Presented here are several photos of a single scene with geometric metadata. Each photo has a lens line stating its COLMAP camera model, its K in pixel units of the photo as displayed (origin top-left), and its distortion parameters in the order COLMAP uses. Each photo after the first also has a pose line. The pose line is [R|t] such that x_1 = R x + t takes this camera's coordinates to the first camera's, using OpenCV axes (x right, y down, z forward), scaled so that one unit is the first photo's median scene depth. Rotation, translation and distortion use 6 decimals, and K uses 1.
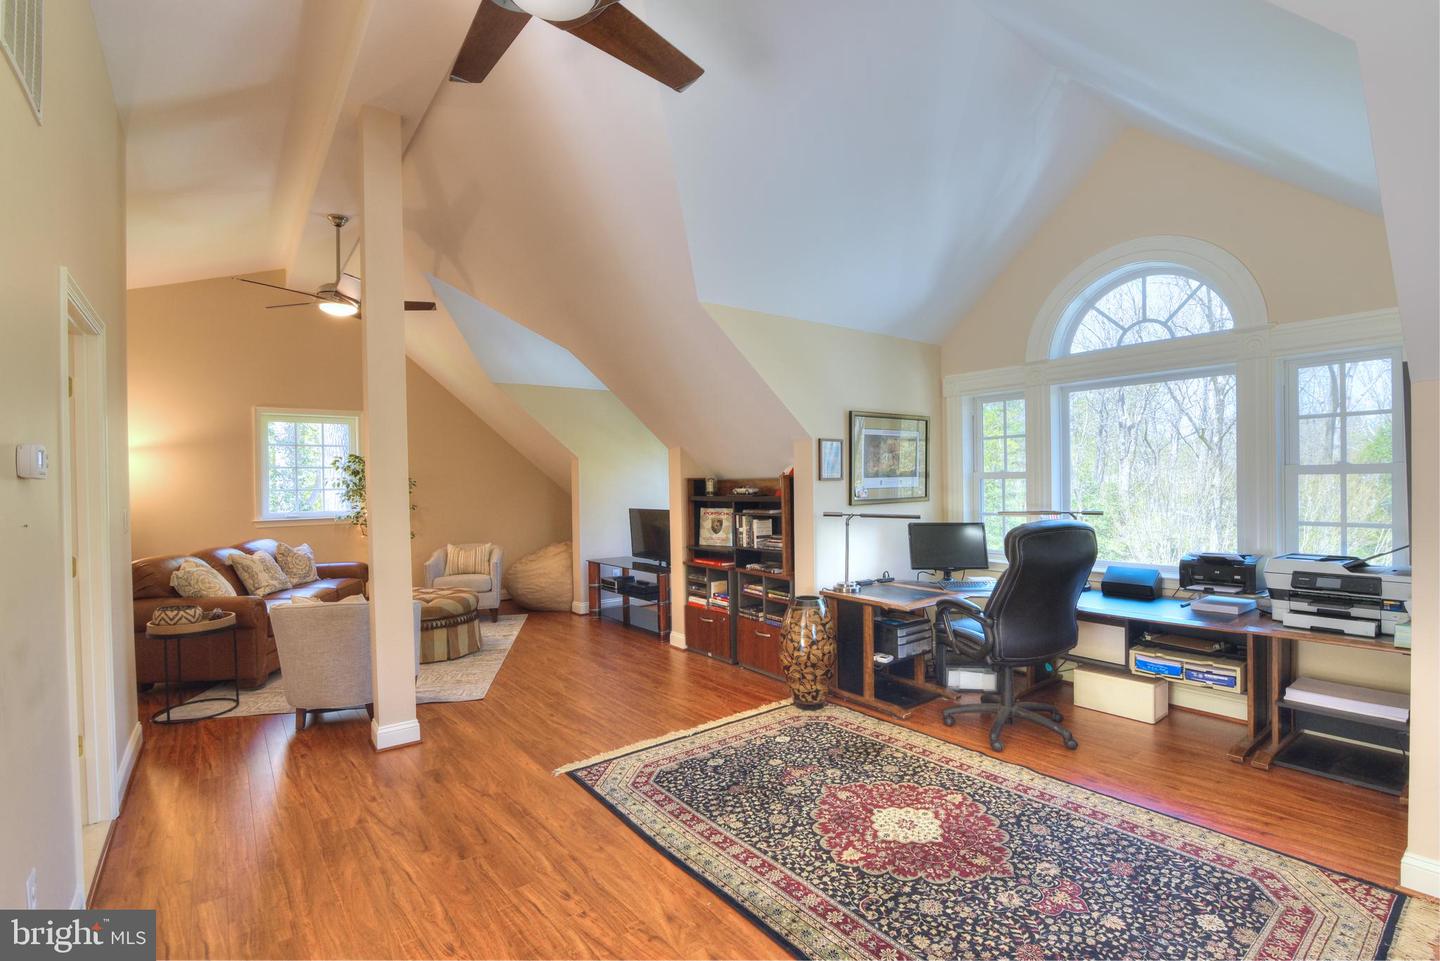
lens RADIAL K [[657.9, 0, 724.0], [0, 657.9, 488.5], [0, 0, 1]] dist [-0.015108, 0.000100]
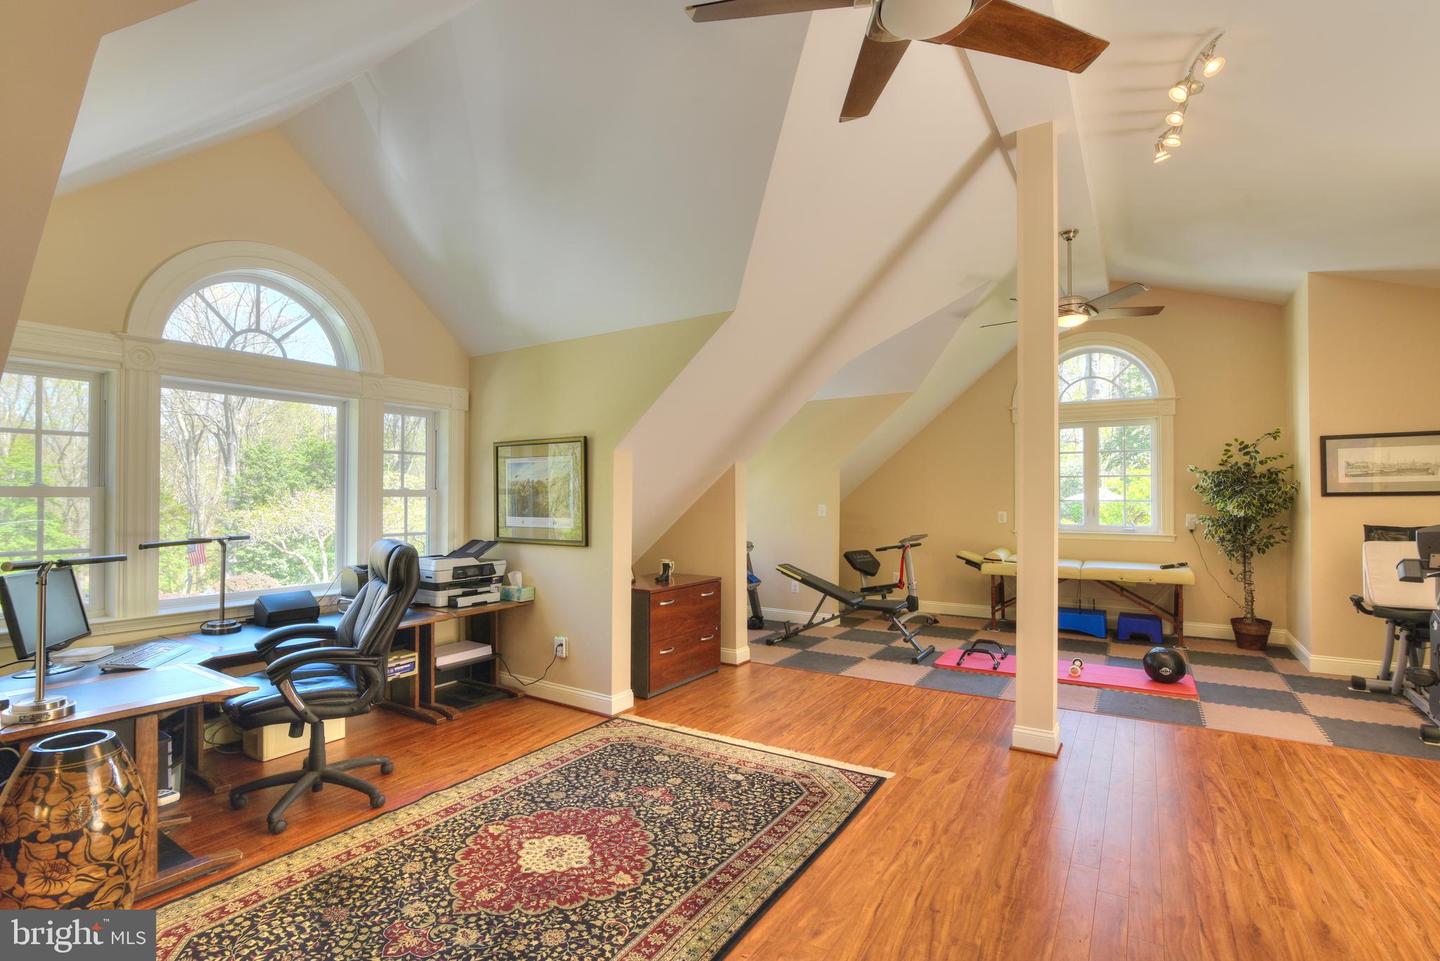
lens RADIAL K [[657.9, 0, 724.0], [0, 657.9, 488.5], [0, 0, 1]] dist [-0.015108, 0.000100]
pose [[-0.333874, 0.025592, 0.942270, -0.651077], [0.011302, 0.999668, -0.023147, -0.000520], [-0.942550, 0.002922, -0.334052, 0.968459]]
